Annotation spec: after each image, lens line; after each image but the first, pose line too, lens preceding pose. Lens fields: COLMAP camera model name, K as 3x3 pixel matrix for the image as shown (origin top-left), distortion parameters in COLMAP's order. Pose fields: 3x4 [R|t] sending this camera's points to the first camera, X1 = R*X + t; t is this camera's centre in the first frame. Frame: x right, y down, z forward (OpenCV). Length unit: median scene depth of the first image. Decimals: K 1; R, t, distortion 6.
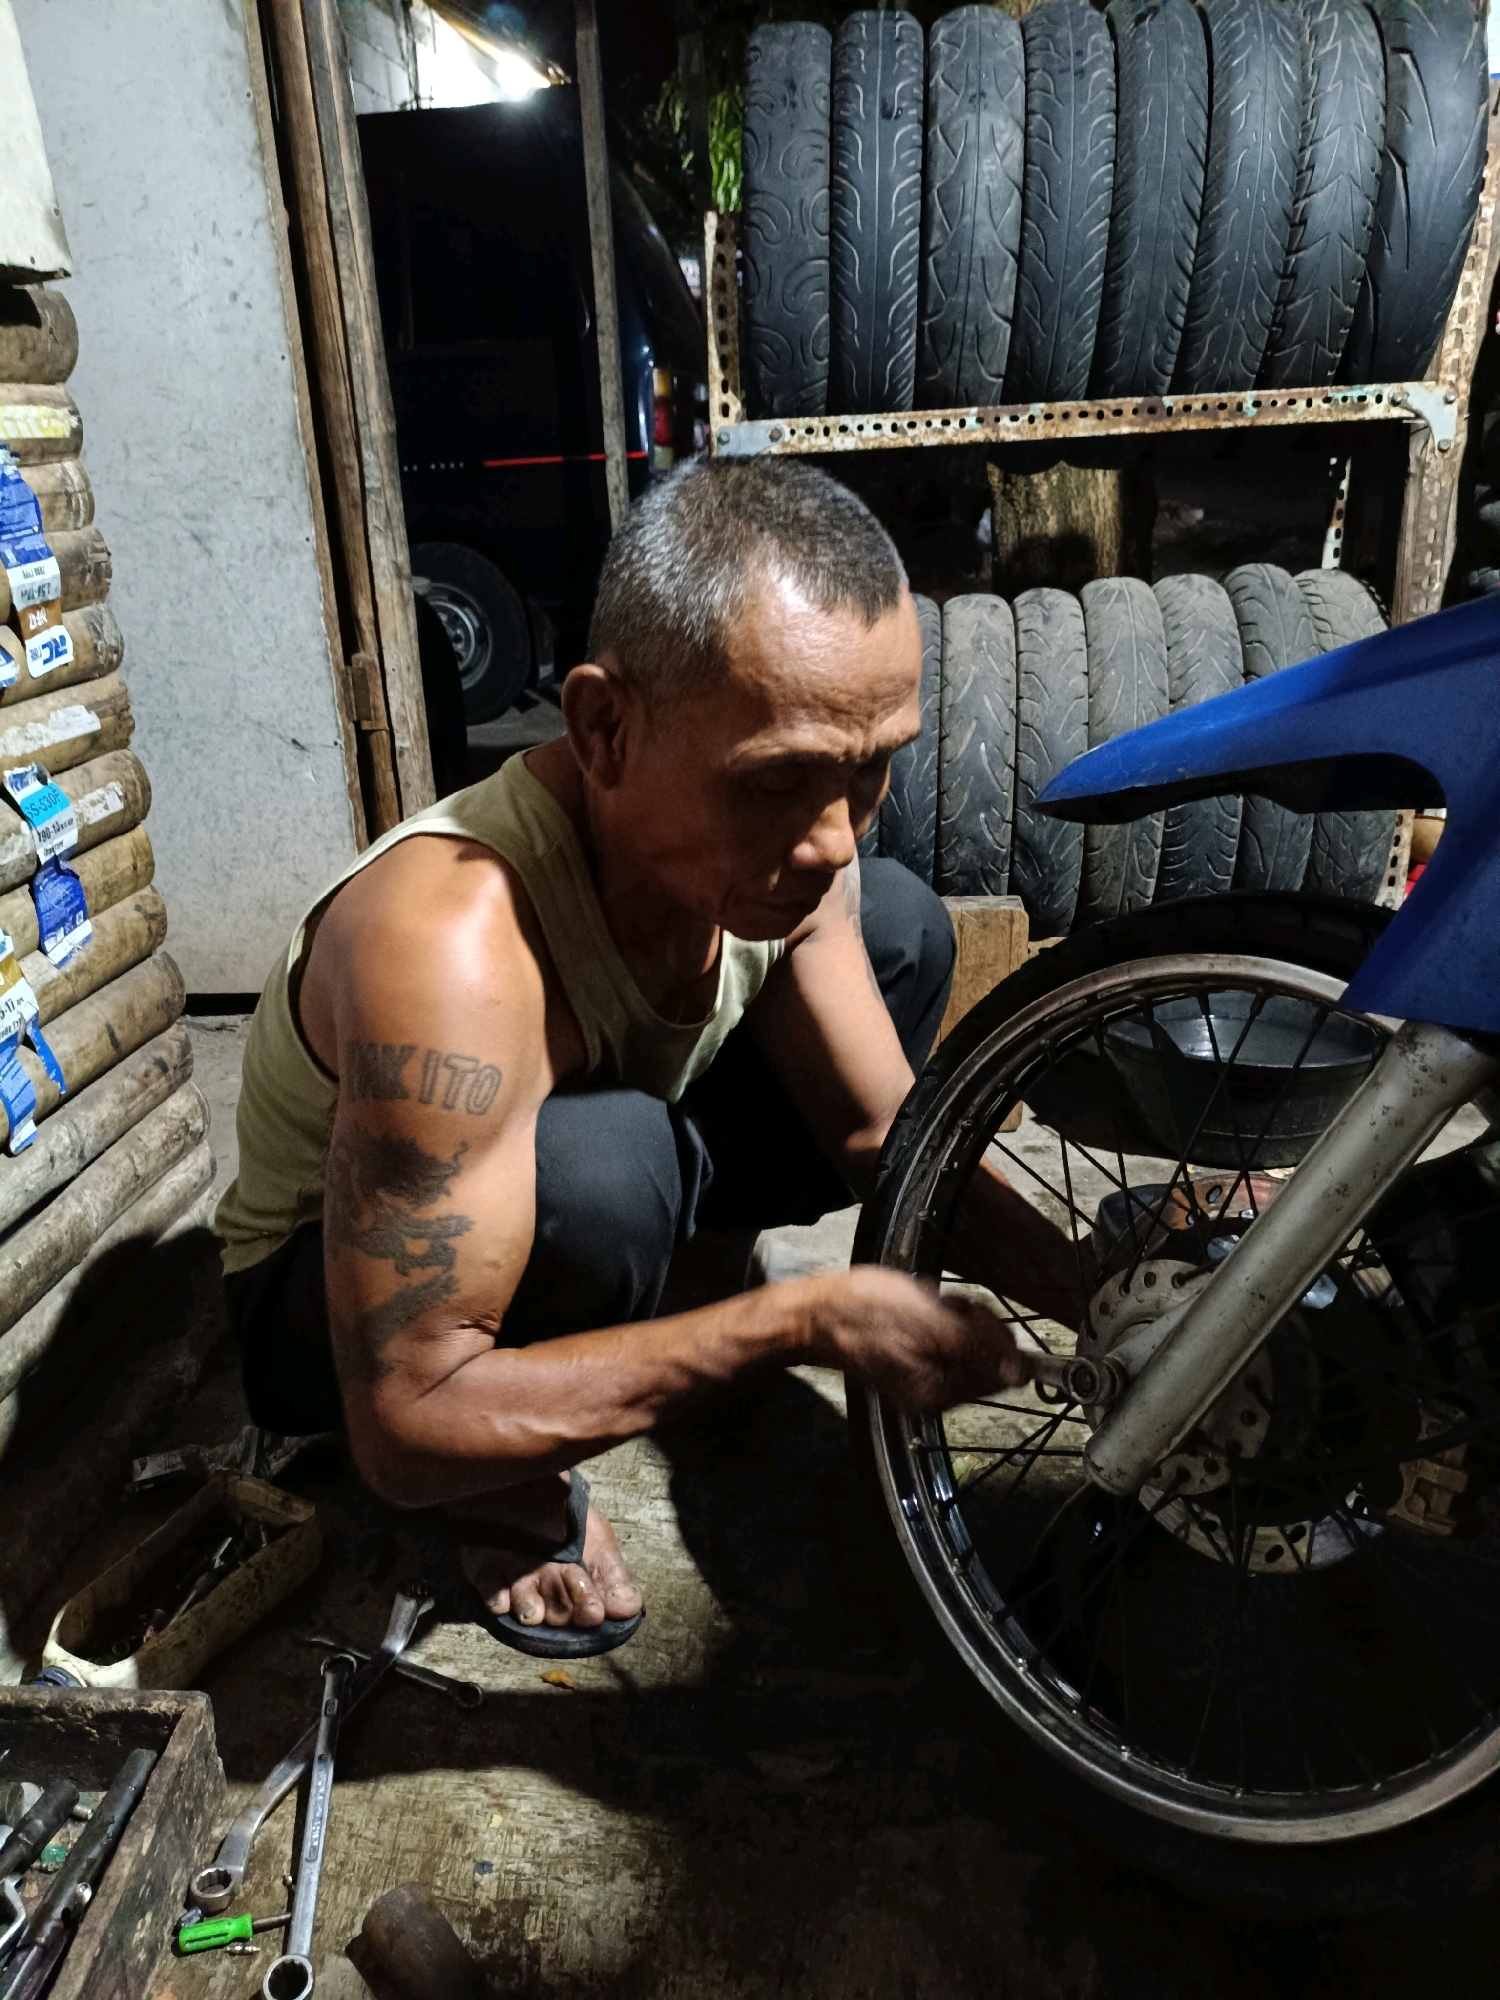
lens RADIAL K [[1587.8, 0, 750.0], [0, 1587.8, 1000.0], [0, 0, 1]] dist [-0.000633, -0.009593]
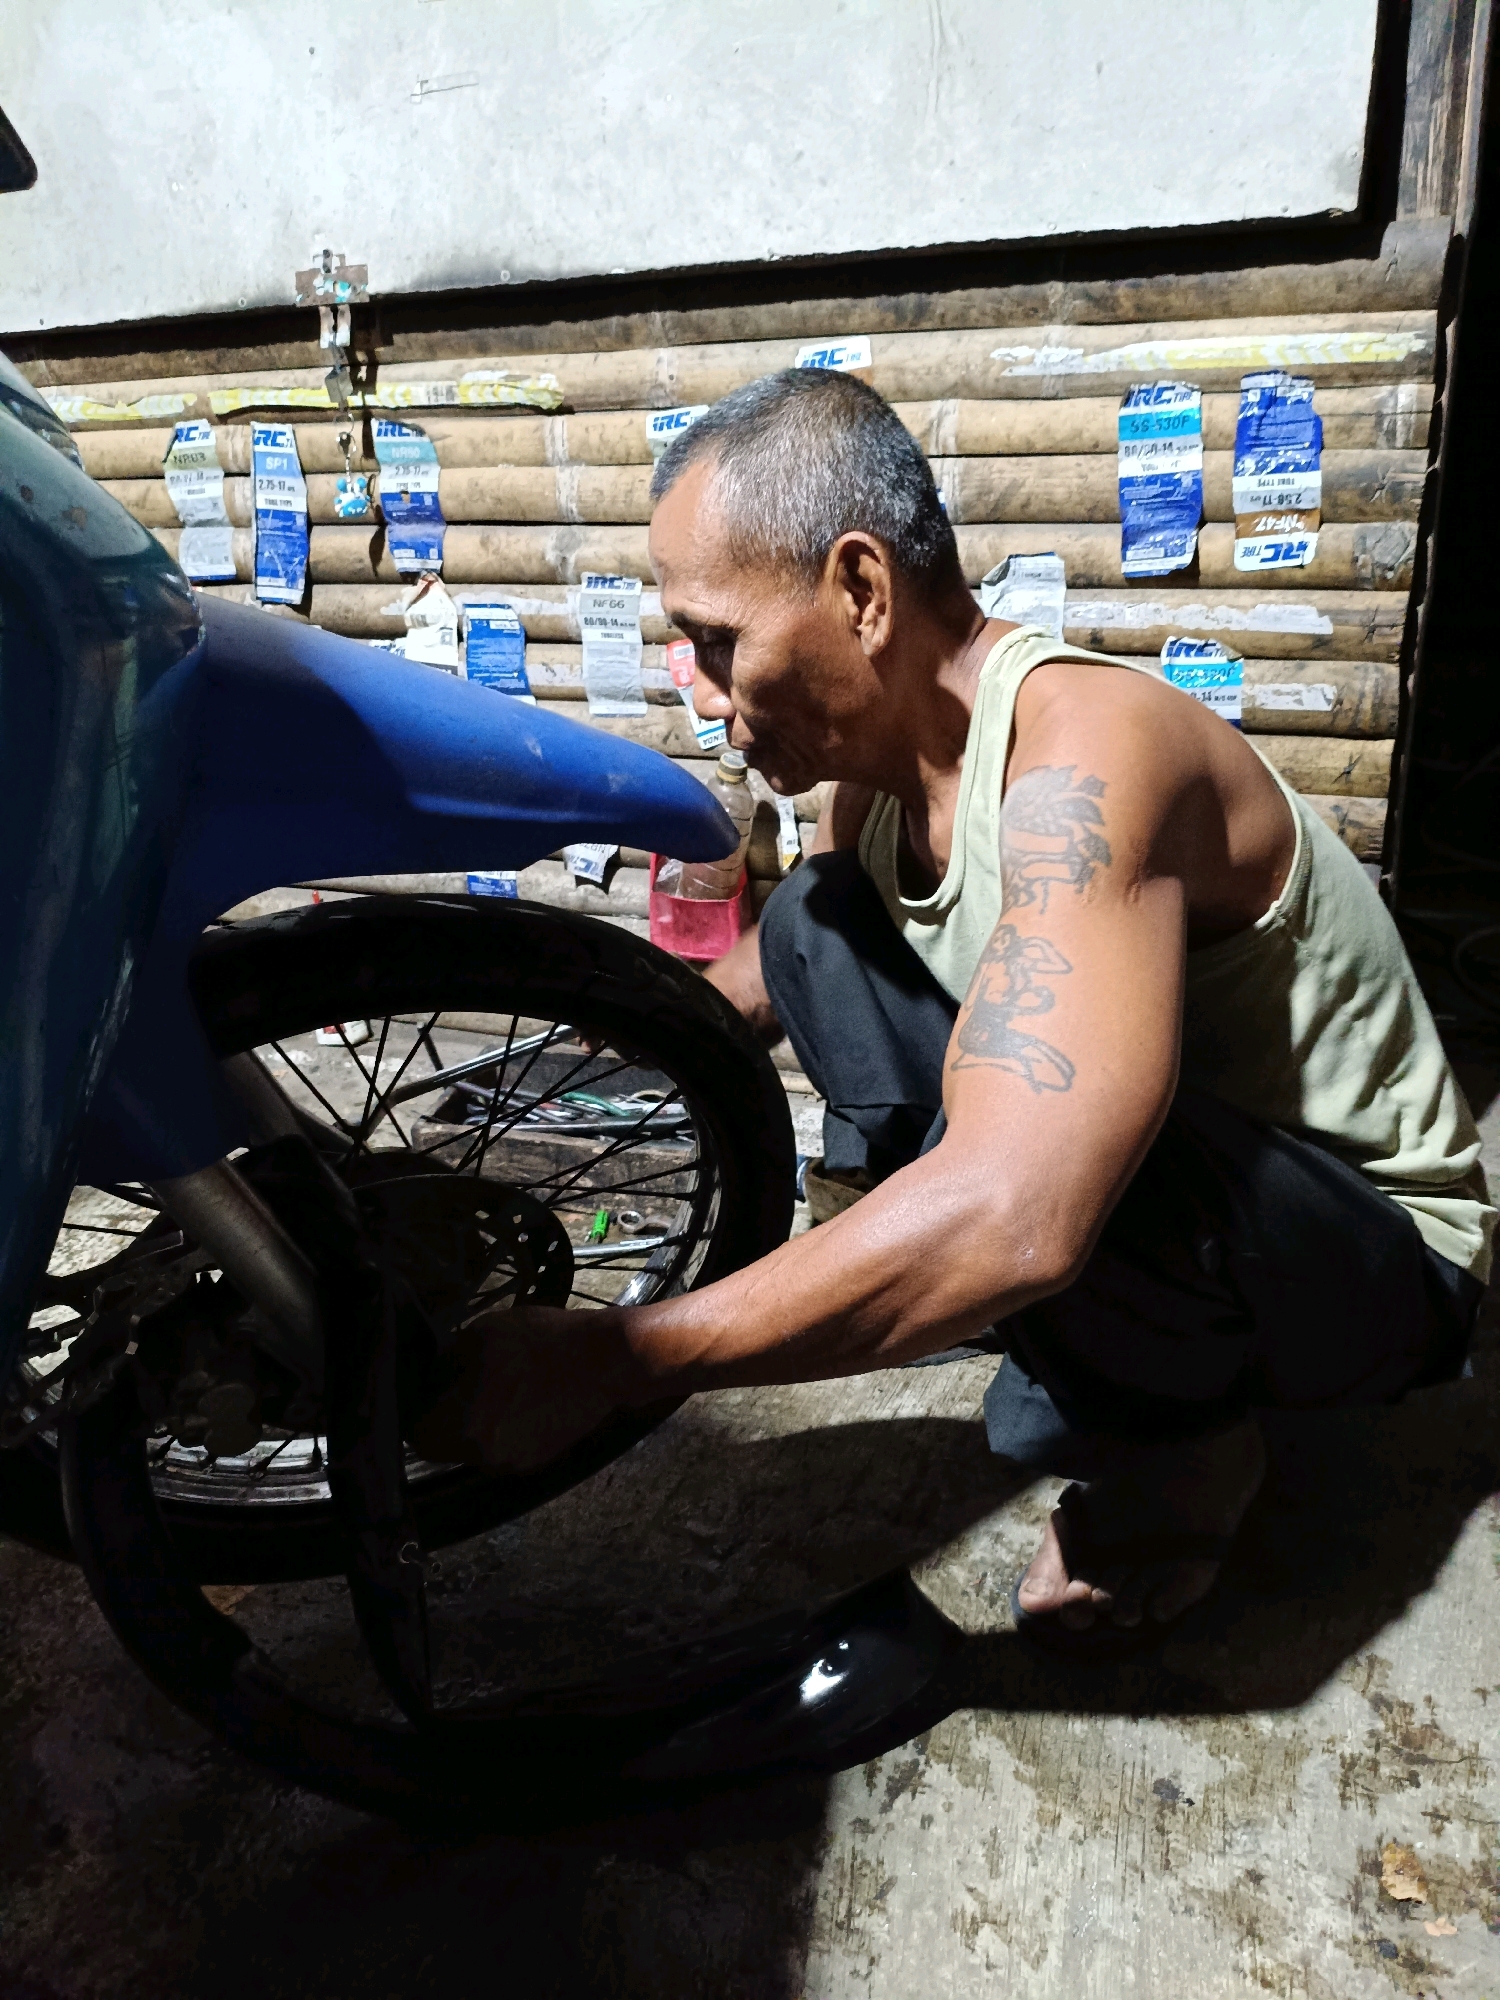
lens RADIAL K [[1587.8, 0, 750.0], [0, 1587.8, 1000.0], [0, 0, 1]] dist [-0.000633, -0.009593]
pose [[-0.299484, 0.352959, -0.886414, 0.789125], [-0.293889, 0.849757, 0.437656, -0.328419], [0.907711, 0.391578, -0.150758, 0.934530]]
